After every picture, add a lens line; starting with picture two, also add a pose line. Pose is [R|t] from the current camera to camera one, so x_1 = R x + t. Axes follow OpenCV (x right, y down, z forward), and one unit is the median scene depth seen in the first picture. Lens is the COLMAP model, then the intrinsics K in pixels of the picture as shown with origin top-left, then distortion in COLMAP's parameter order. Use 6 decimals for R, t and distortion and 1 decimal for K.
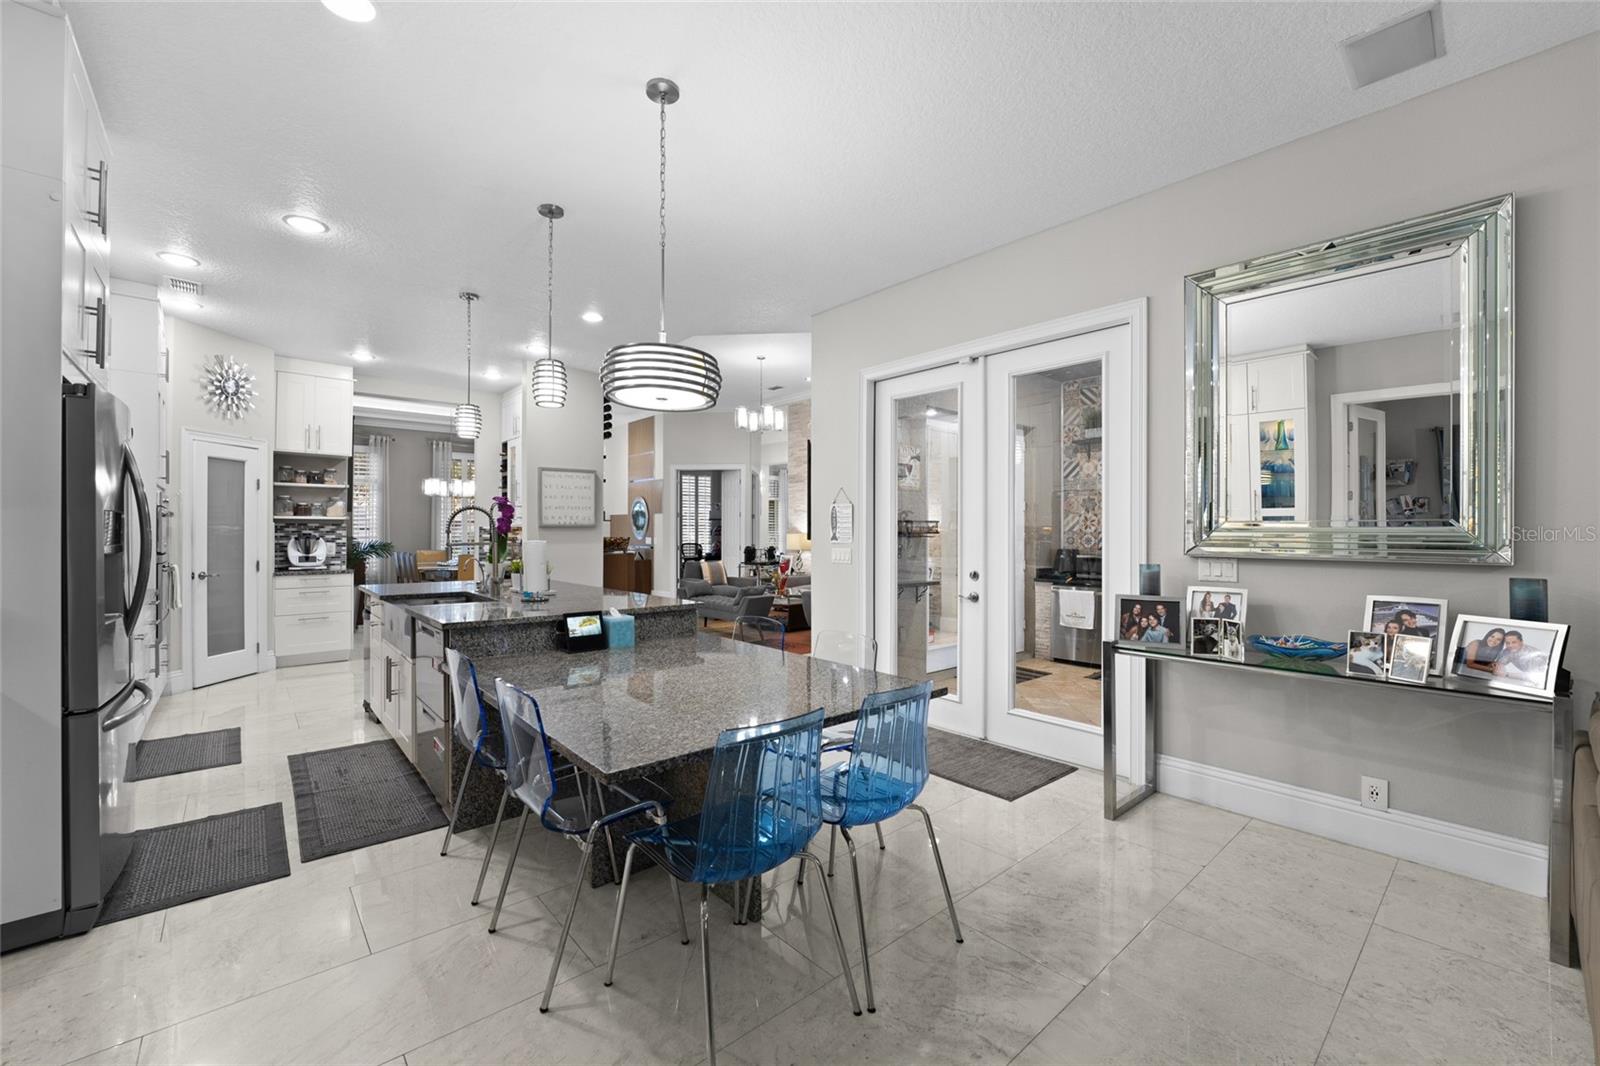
lens RADIAL K [[652.8, 0, 800.2], [0, 652.8, 533.0], [0, 0, 1]] dist [-0.000280, -0.000029]
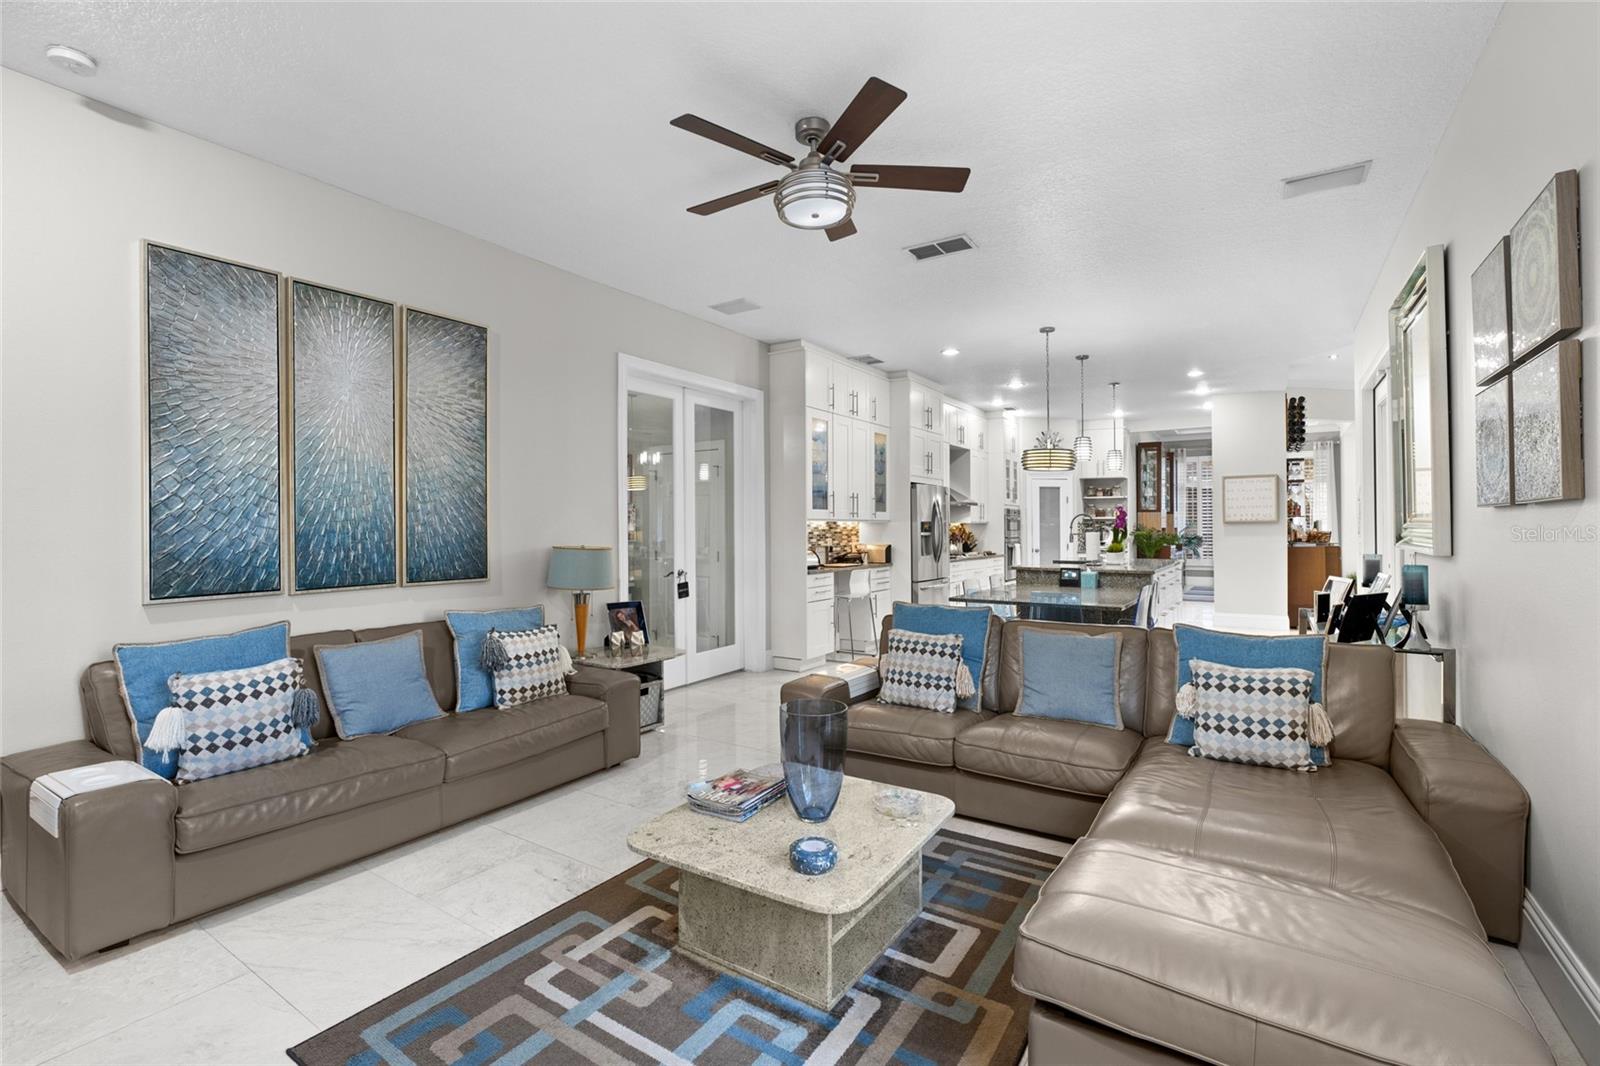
lens RADIAL K [[683.9, 0, 799.7], [0, 683.9, 527.5], [0, 0, 1]] dist [0.000005, -0.000053]
pose [[0.281112, -0.002340, -0.959672, 0.650675], [0.002220, 0.999996, -0.001788, 0.000031], [0.959672, -0.001627, 0.281116, -0.172527]]
